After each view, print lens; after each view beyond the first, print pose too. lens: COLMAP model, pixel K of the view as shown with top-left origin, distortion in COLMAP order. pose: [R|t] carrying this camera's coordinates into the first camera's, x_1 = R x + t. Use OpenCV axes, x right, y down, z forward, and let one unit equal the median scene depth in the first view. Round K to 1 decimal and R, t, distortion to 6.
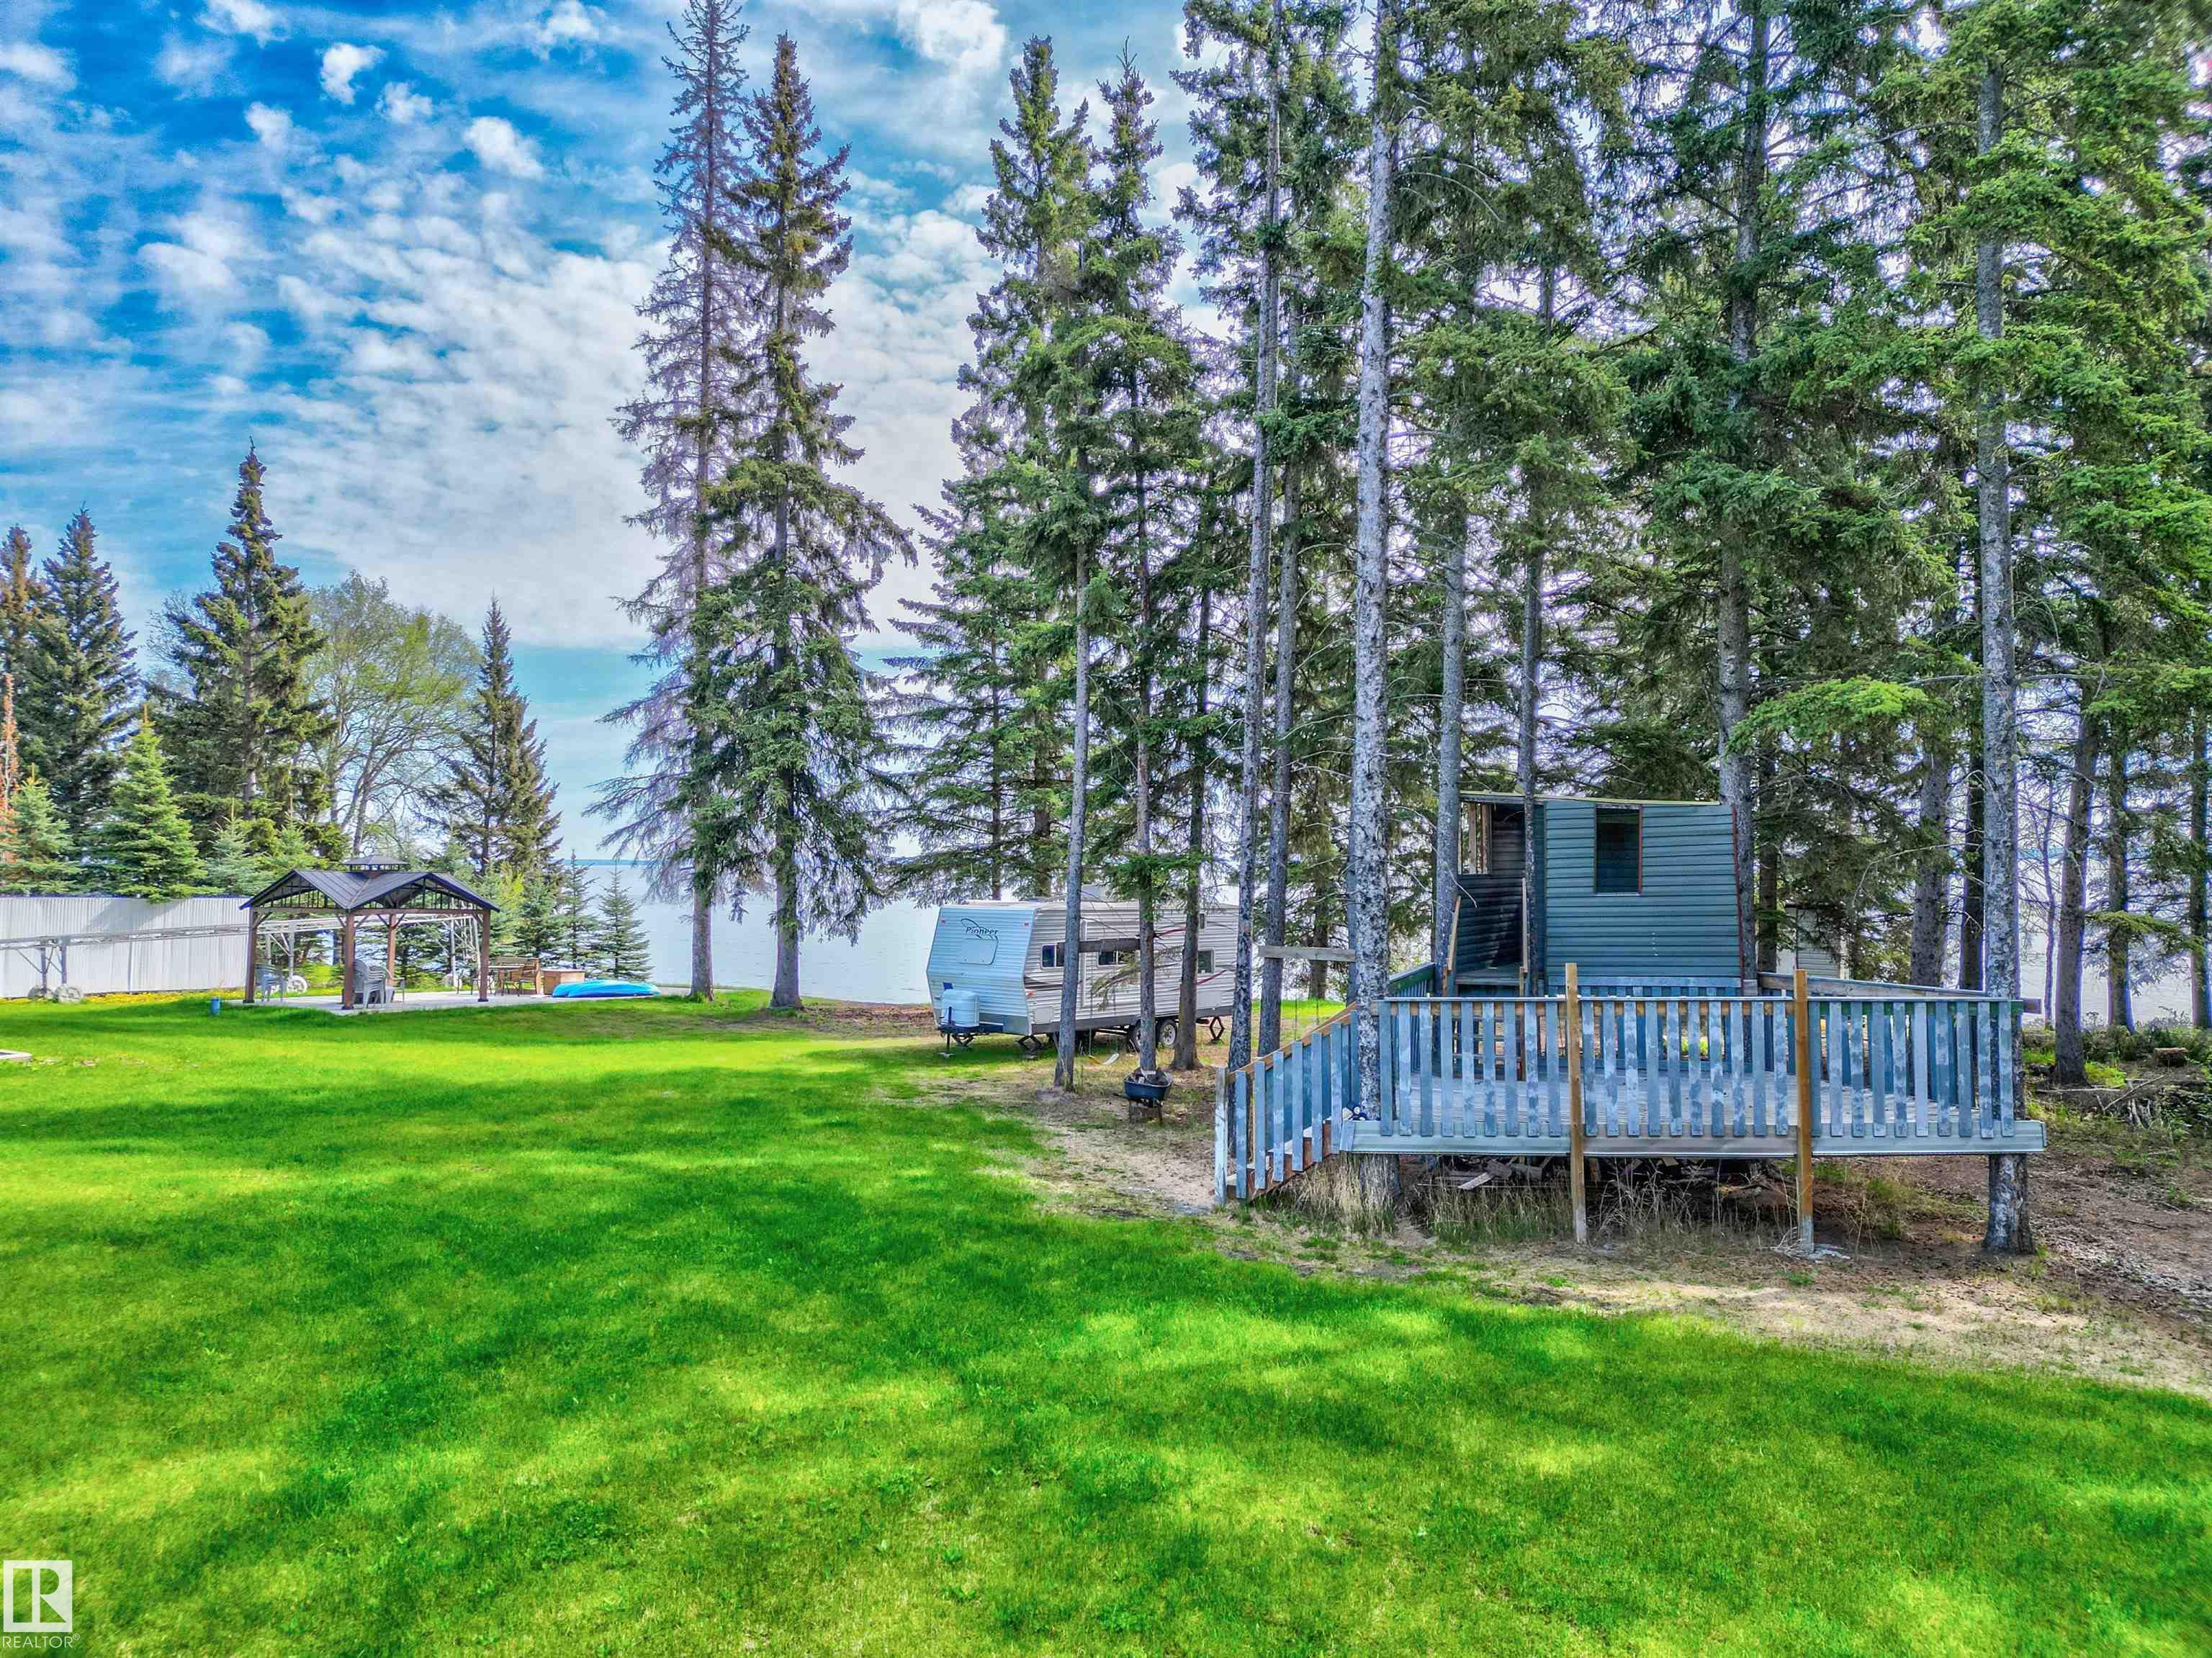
lens RADIAL K [[1527.0, 0, 1106.0], [0, 1527.0, 829.0], [0, 0, 1]] dist [0.083534, -0.064029]
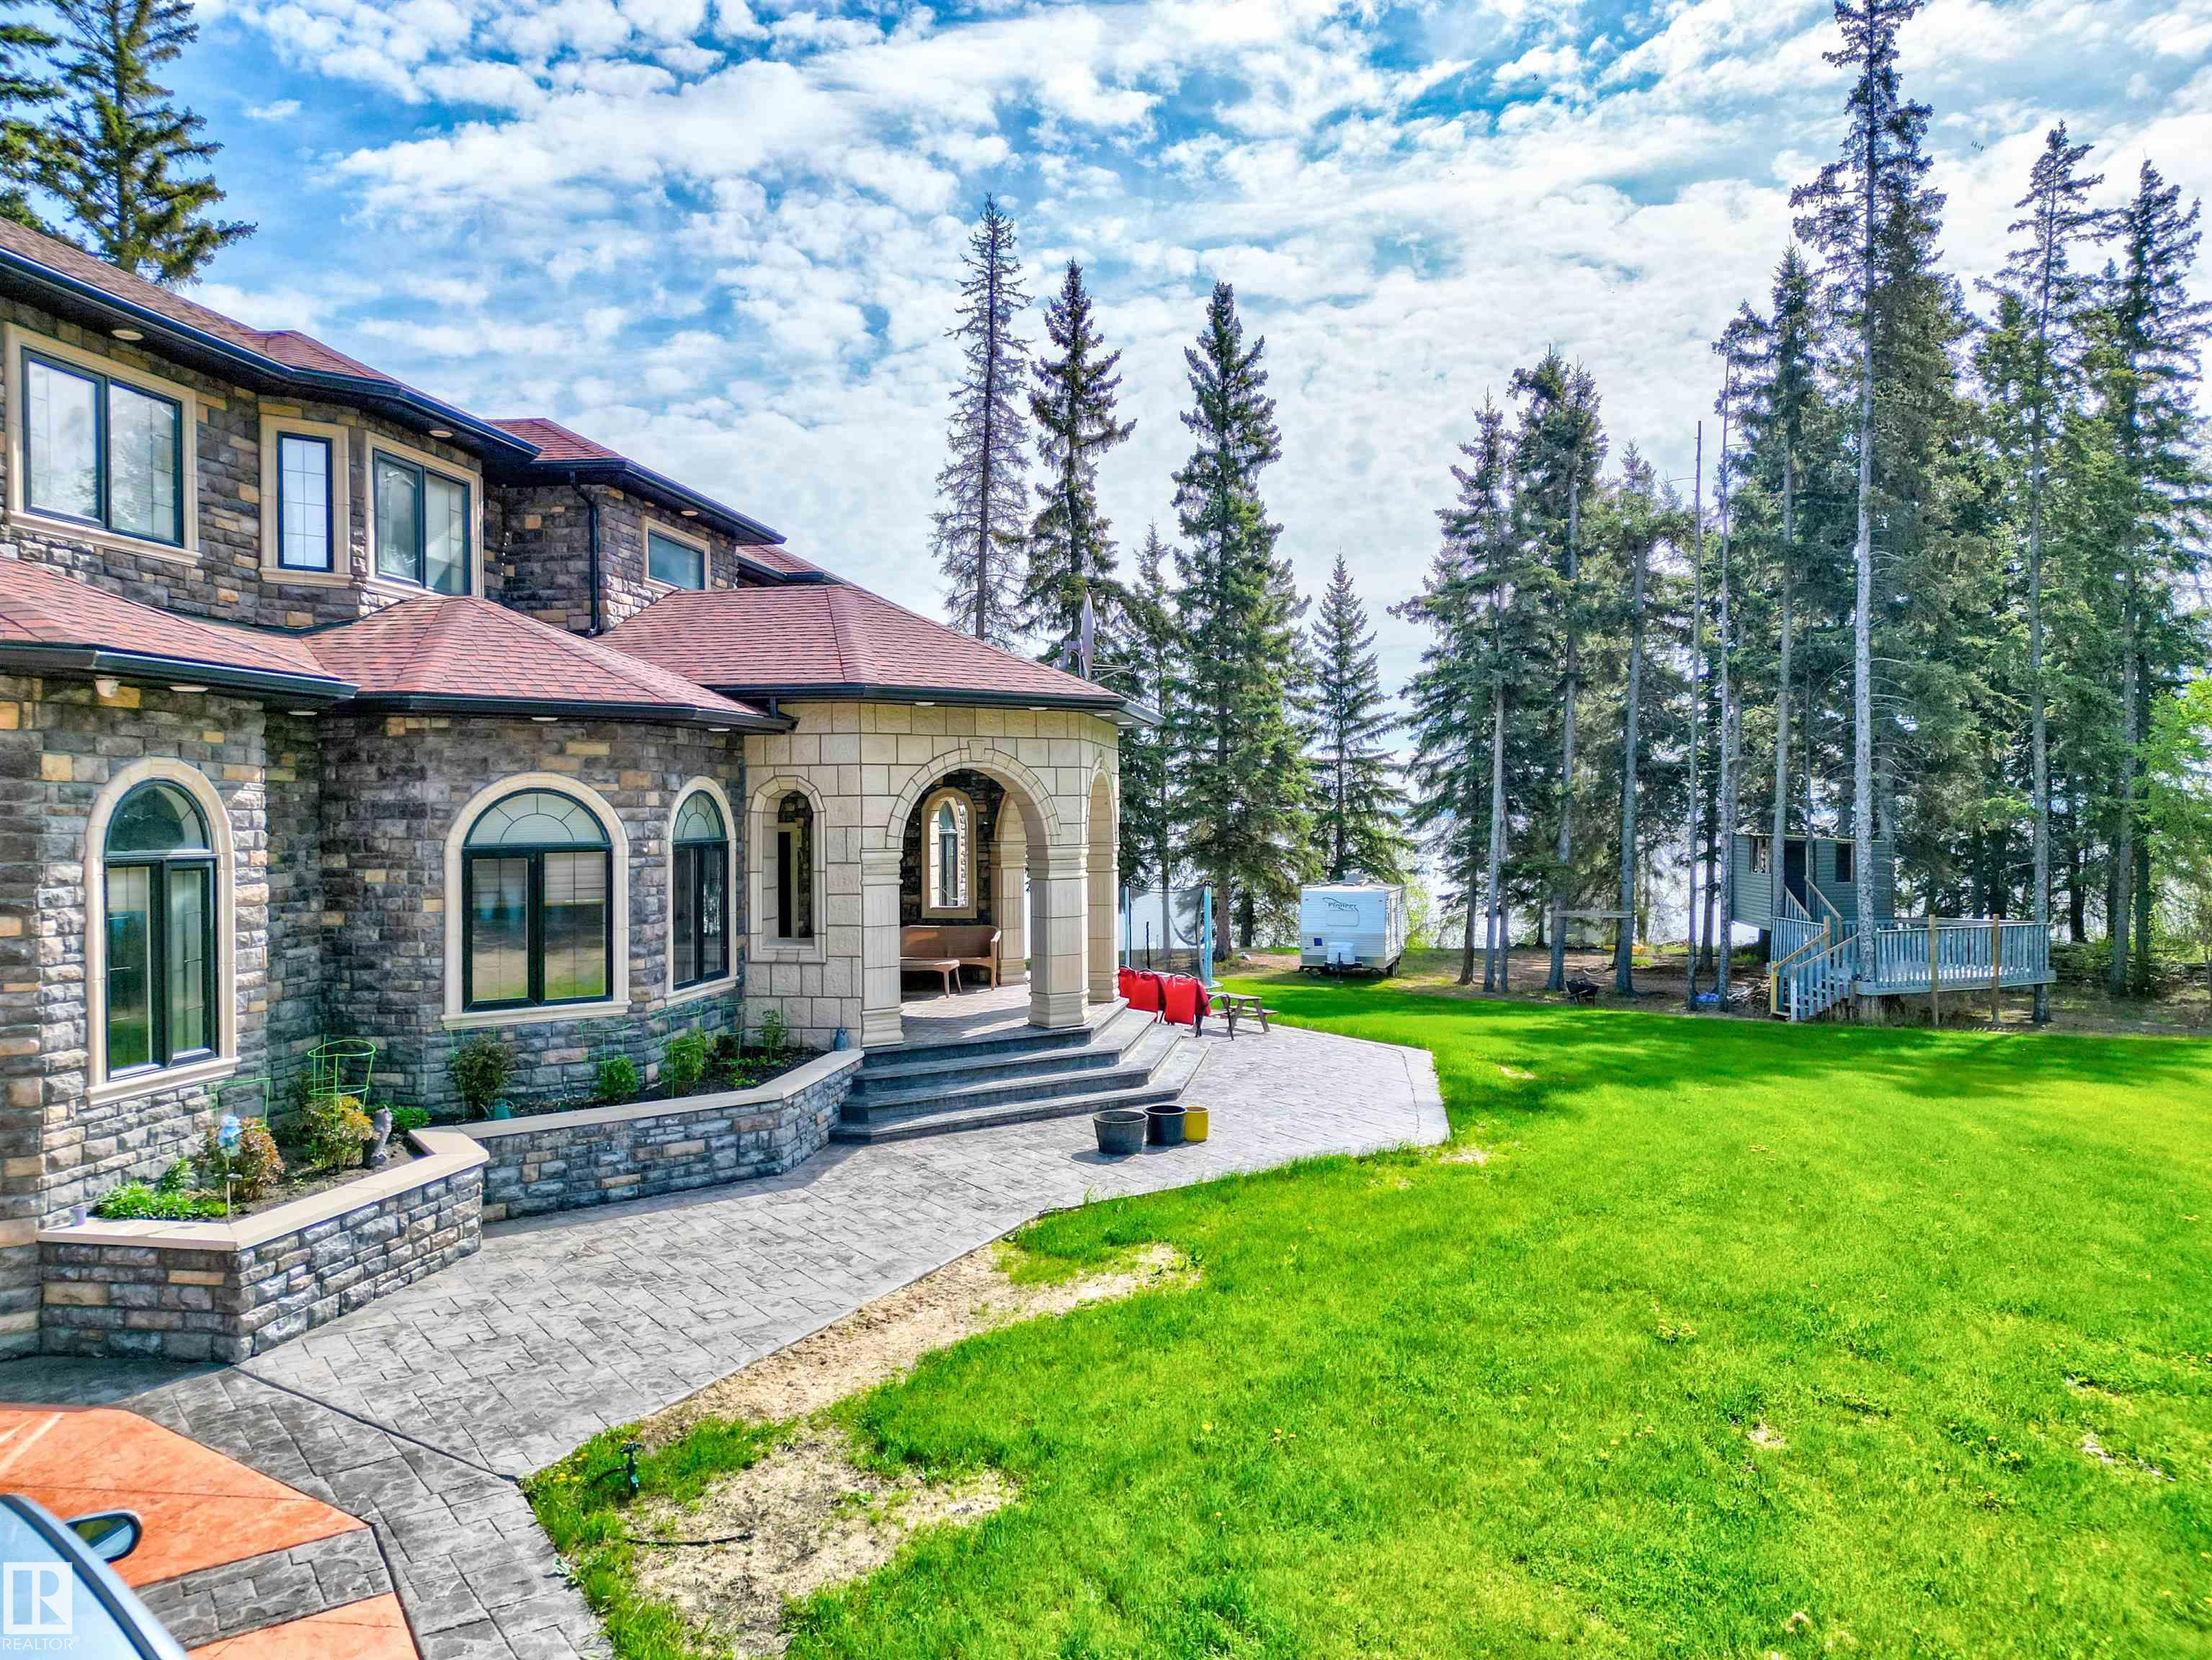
lens RADIAL K [[1527.1, 0, 1106.0], [0, 1527.1, 830.0], [0, 0, 1]] dist [0.083534, -0.064029]
pose [[0.919532, -0.005544, 0.392975, -0.728203], [-0.004840, 0.999665, 0.025428, -0.040258], [-0.392984, -0.025284, 0.919198, -0.289136]]
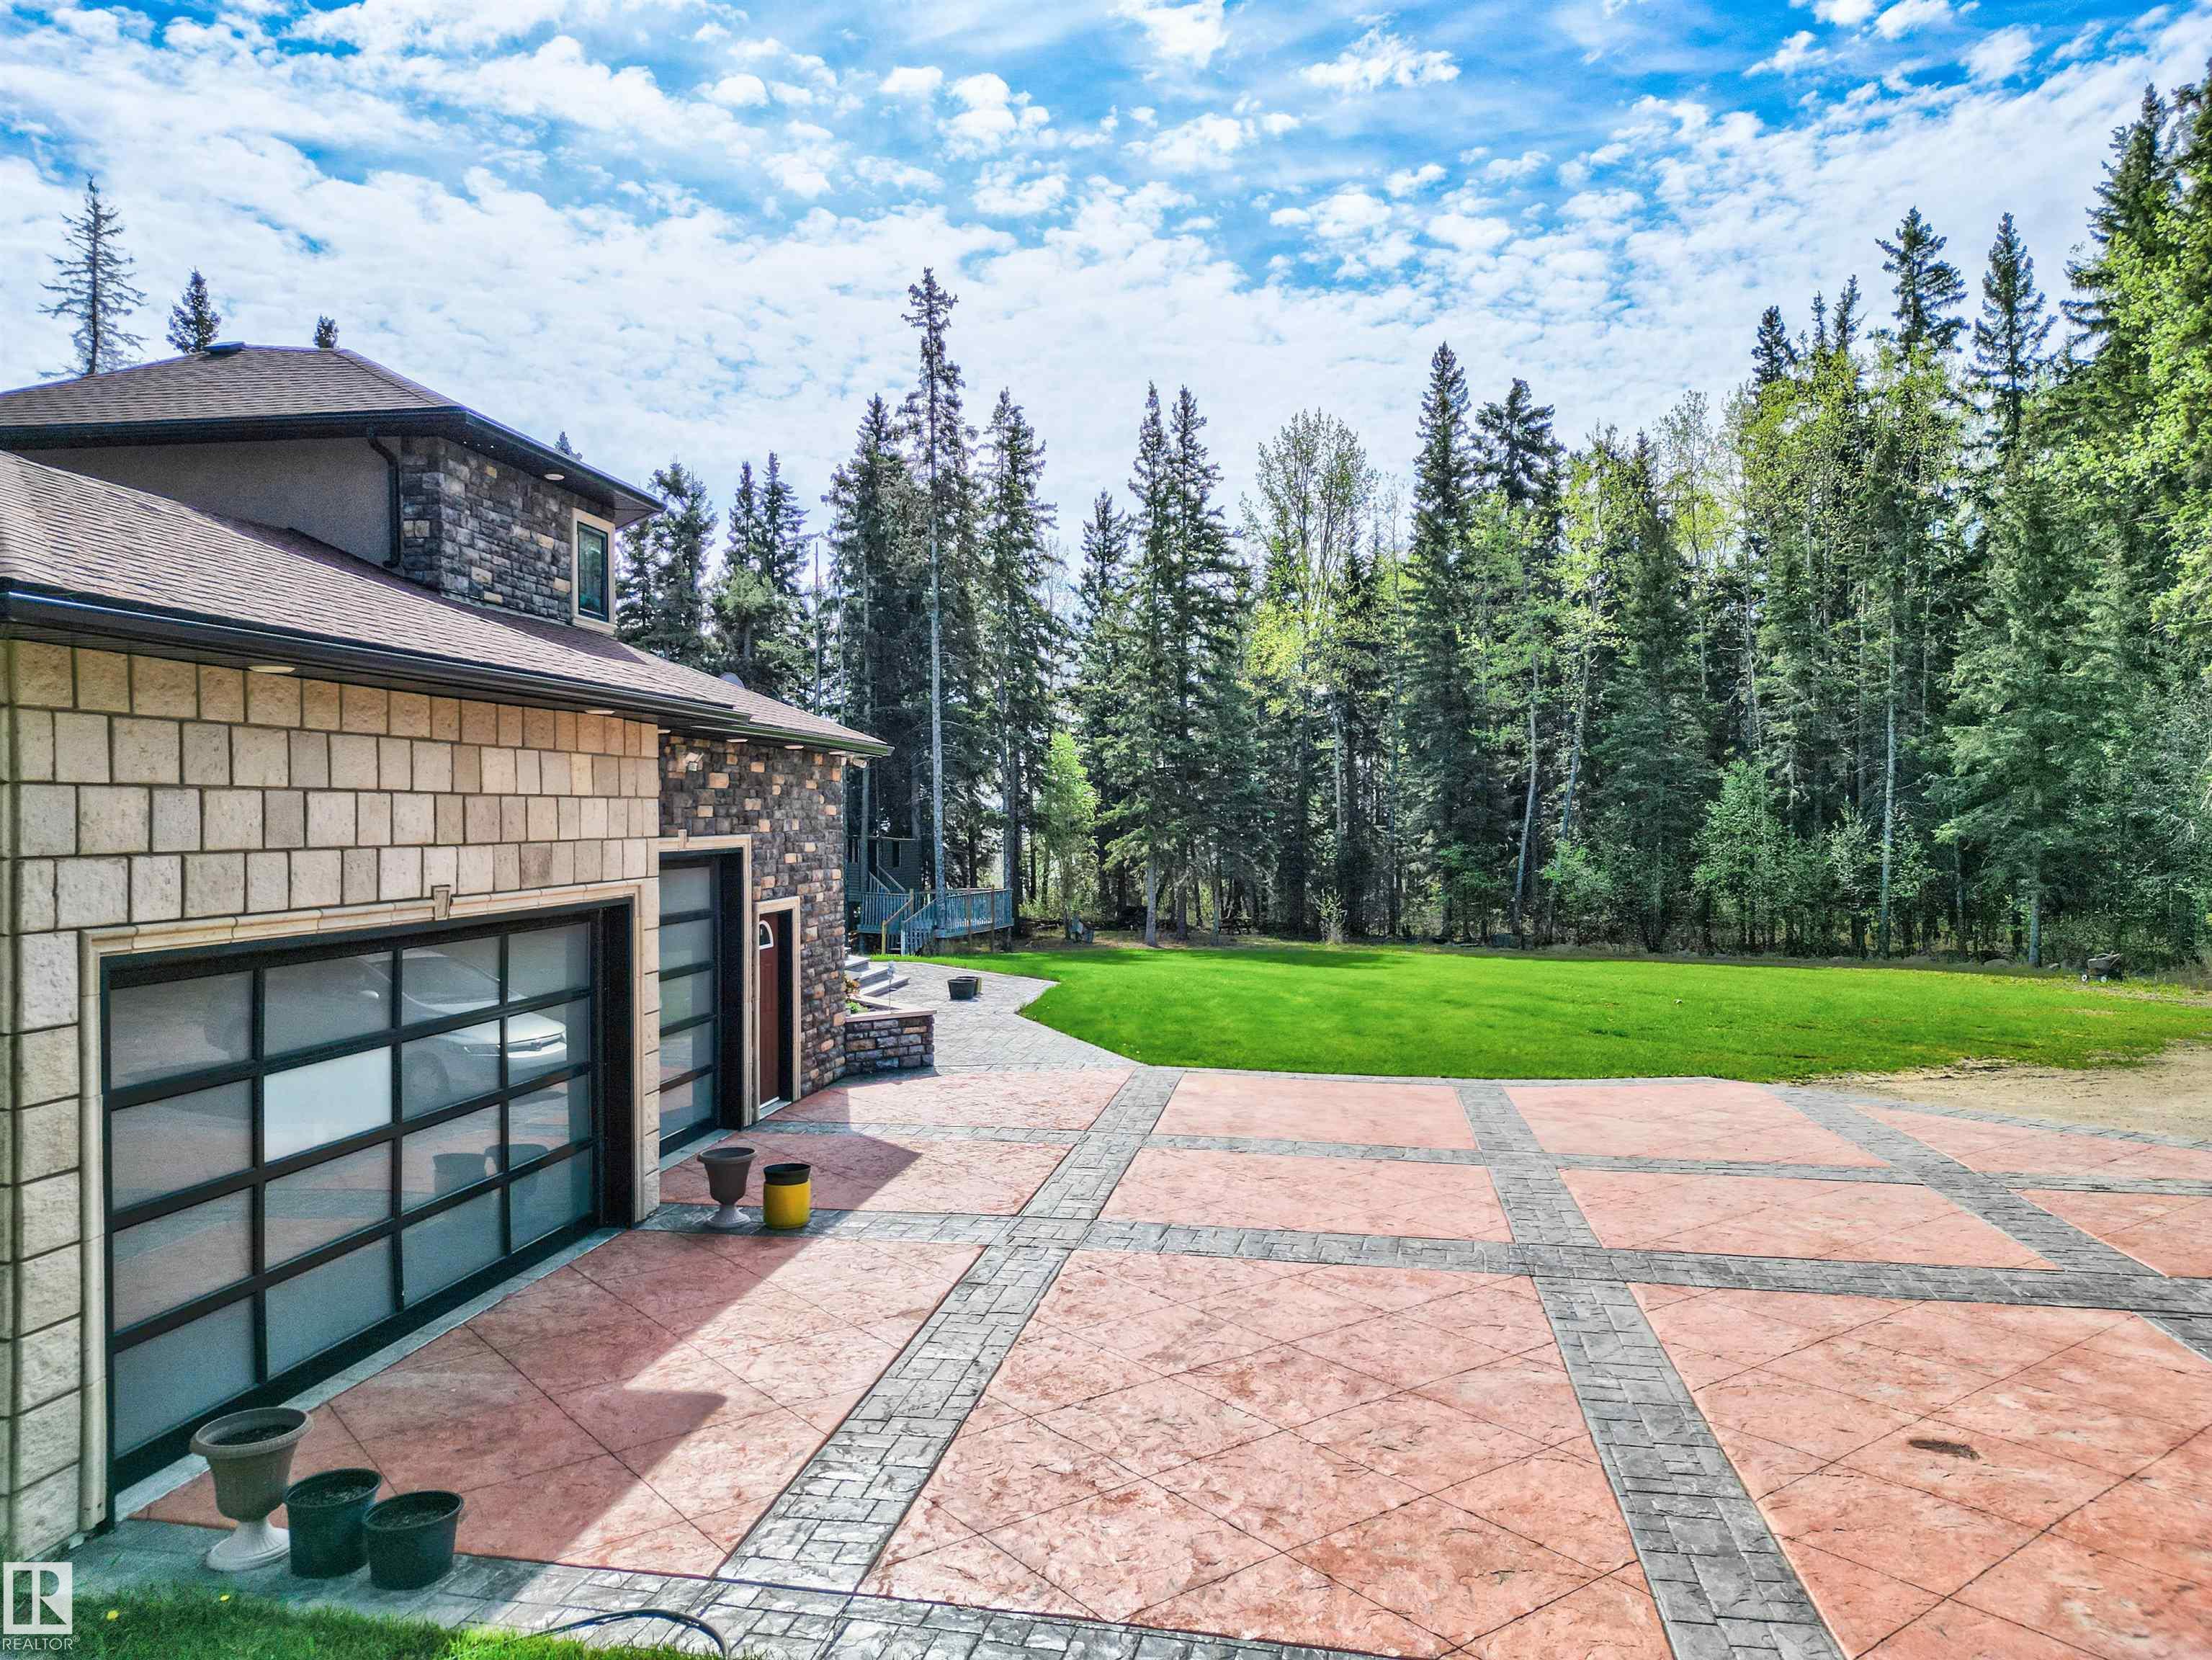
lens RADIAL K [[1511.5, 0, 1106.0], [0, 1511.5, 830.0], [0, 0, 1]] dist [0.337973, -0.215433]
pose [[0.360576, -0.014771, 0.932613, -1.207573], [0.003484, 0.999889, 0.014489, -0.040052], [-0.932724, -0.001975, 0.360587, -0.265135]]
